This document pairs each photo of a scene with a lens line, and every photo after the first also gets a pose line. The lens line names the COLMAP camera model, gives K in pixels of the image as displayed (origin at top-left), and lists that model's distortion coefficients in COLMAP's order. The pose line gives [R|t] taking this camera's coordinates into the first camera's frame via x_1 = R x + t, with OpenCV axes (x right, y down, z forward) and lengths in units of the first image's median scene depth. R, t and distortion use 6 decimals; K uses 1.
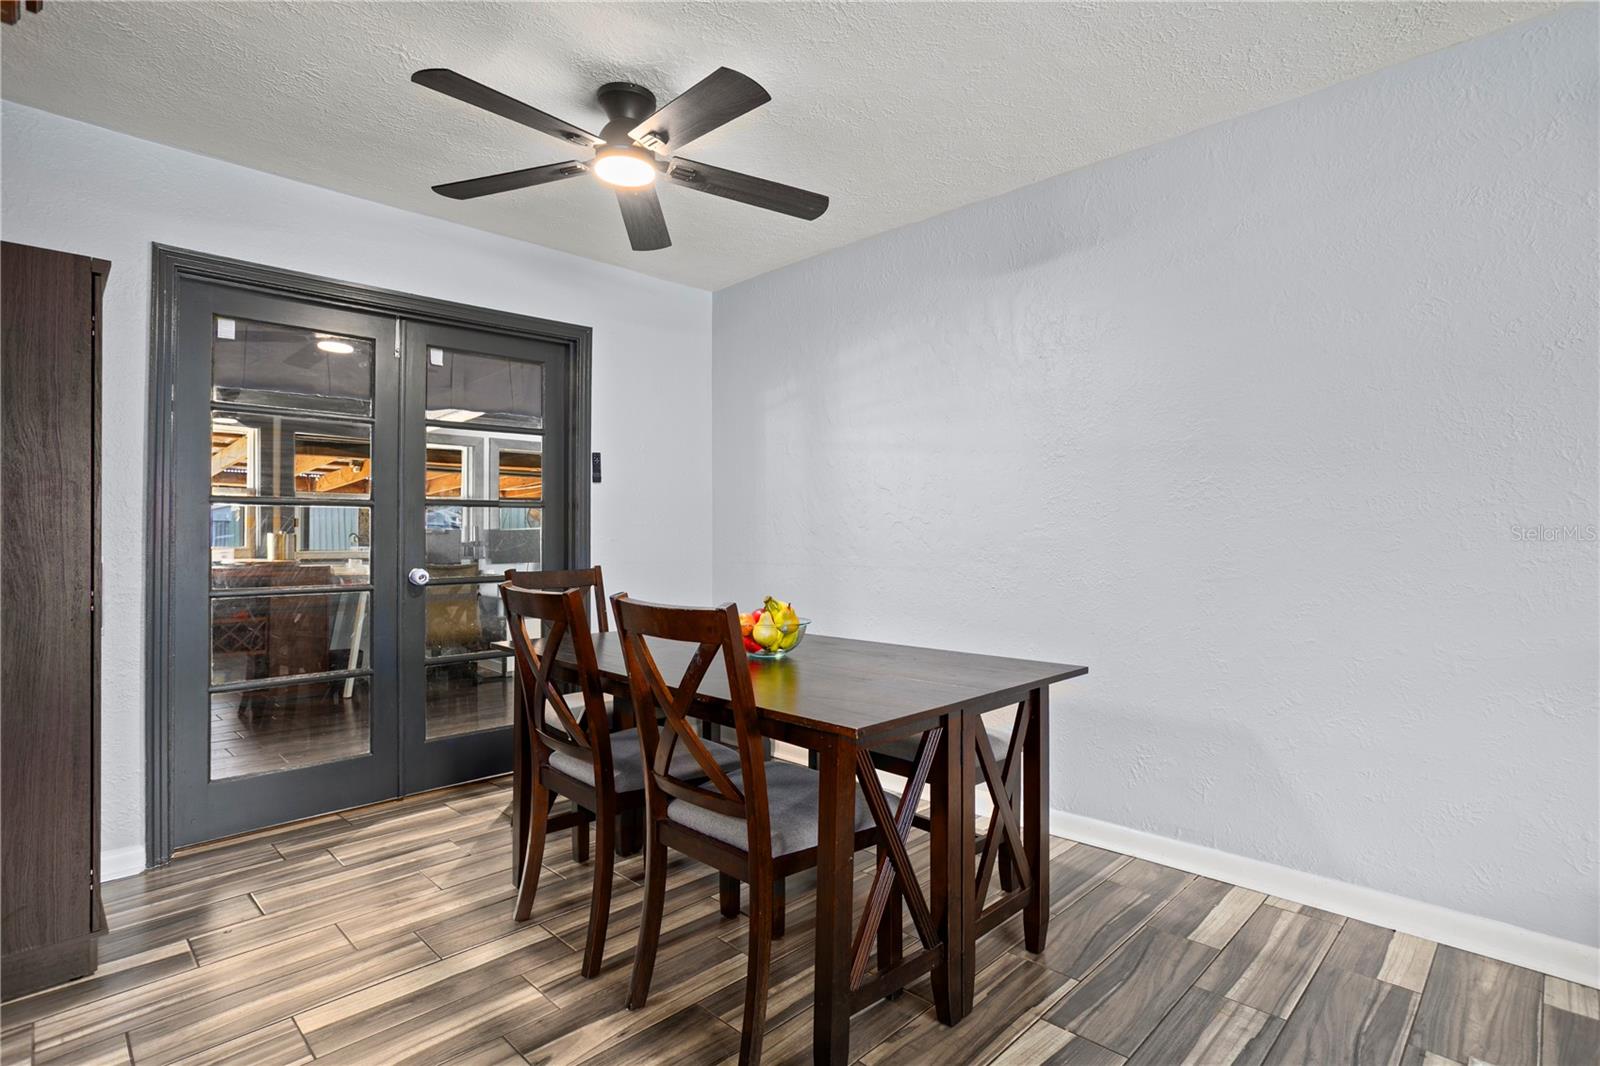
lens RADIAL K [[781.9, 0, 807.2], [0, 781.9, 535.5], [0, 0, 1]] dist [-0.044620, 0.026401]
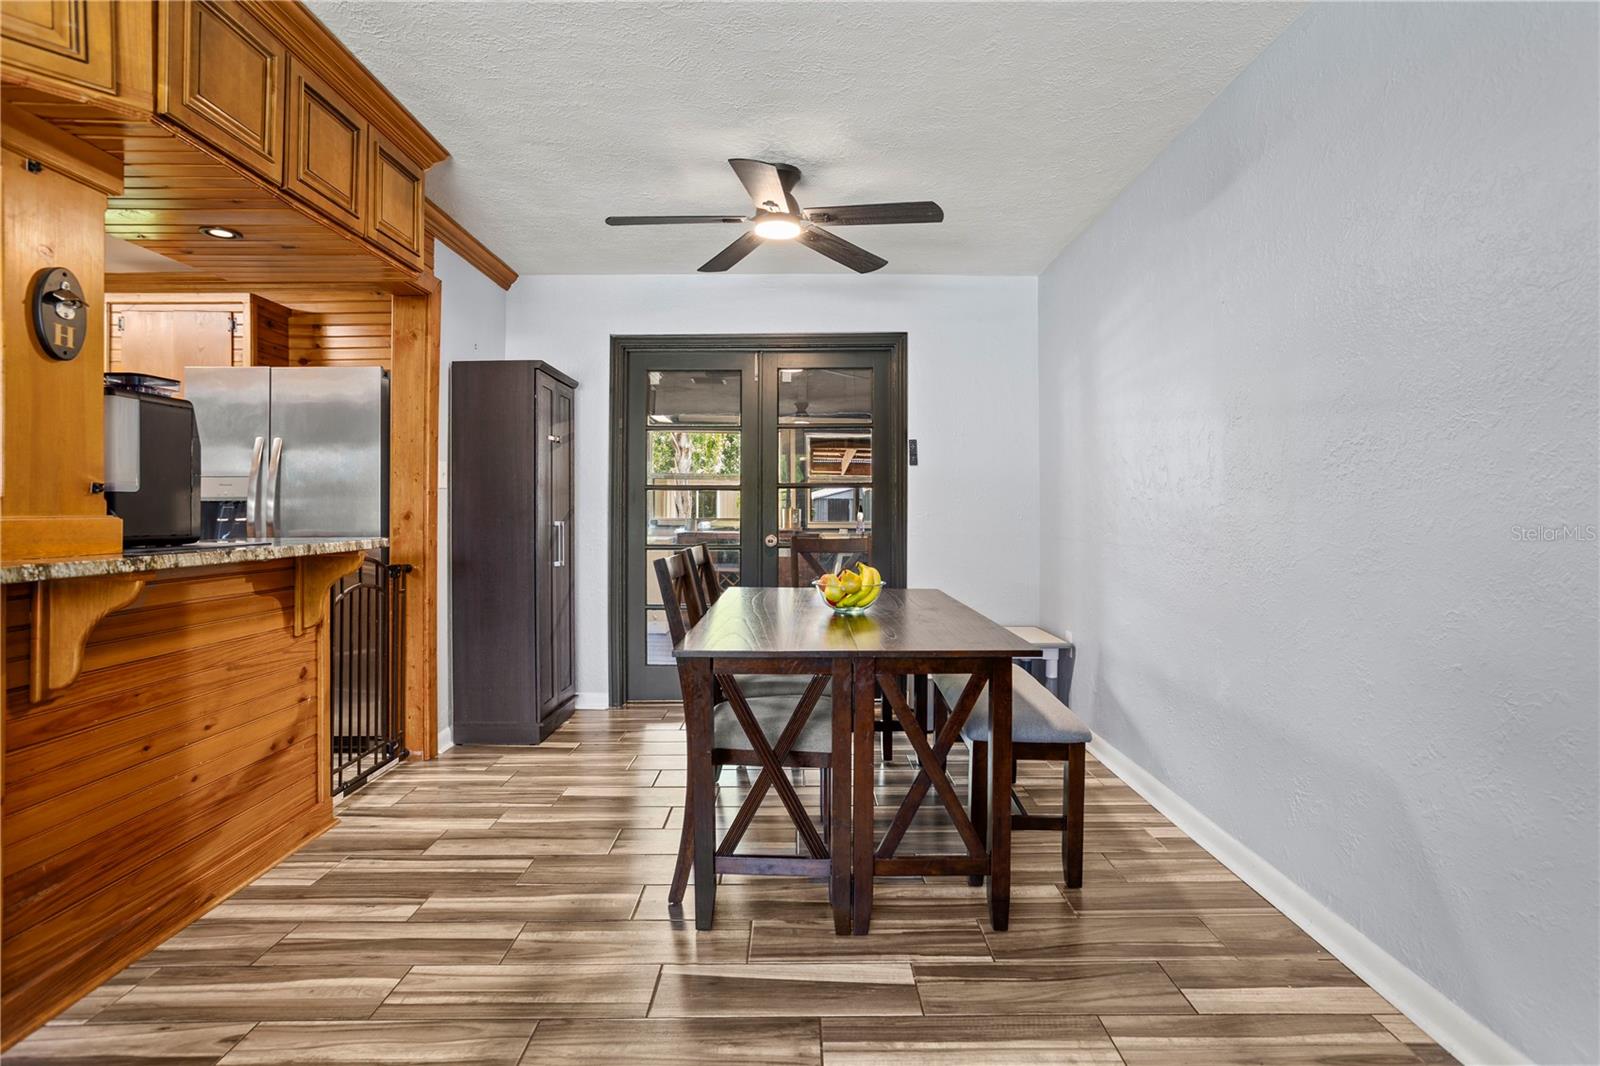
lens RADIAL K [[781.9, 0, 813.9], [0, 781.9, 518.5], [0, 0, 1]] dist [-0.044620, 0.026401]
pose [[0.715917, 0.010068, -0.698112, 0.651099], [-0.003426, 0.999935, 0.010908, -0.001051], [0.698176, -0.005418, 0.715905, 0.095735]]
